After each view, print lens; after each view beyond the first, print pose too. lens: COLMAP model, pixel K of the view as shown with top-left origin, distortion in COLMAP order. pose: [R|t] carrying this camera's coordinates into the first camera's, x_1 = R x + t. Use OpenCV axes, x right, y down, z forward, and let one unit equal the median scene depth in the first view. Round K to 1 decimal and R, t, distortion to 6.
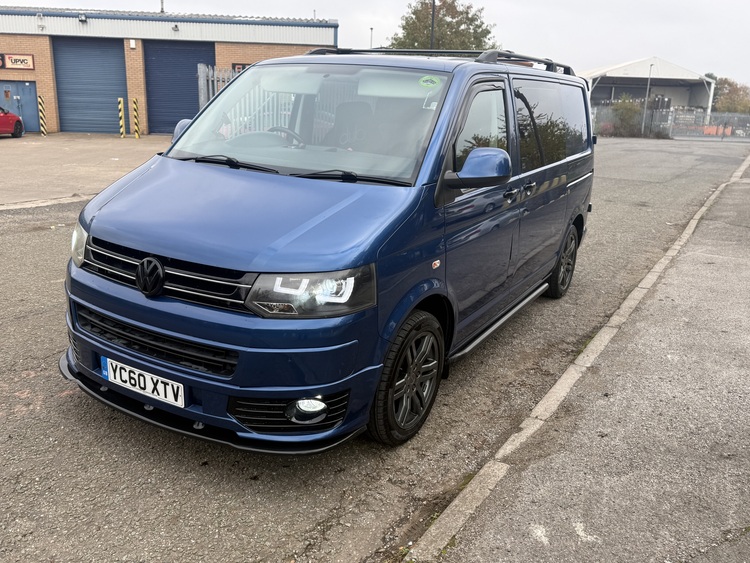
lens RADIAL K [[637.0, 0, 375.0], [0, 637.0, 281.5], [0, 0, 1]] dist [0.109192, -0.157192]
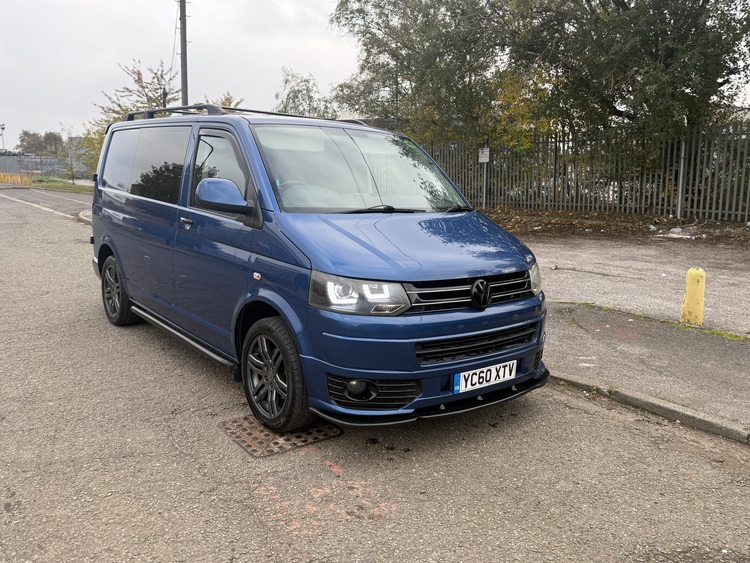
lens RADIAL K [[637.0, 0, 375.0], [0, 637.0, 281.5], [0, 0, 1]] dist [0.109192, -0.157192]
pose [[0.356482, -0.196284, 0.913451, -1.575521], [0.248574, 0.962371, 0.109788, -0.223546], [-0.900628, 0.187923, 0.391859, 0.665147]]
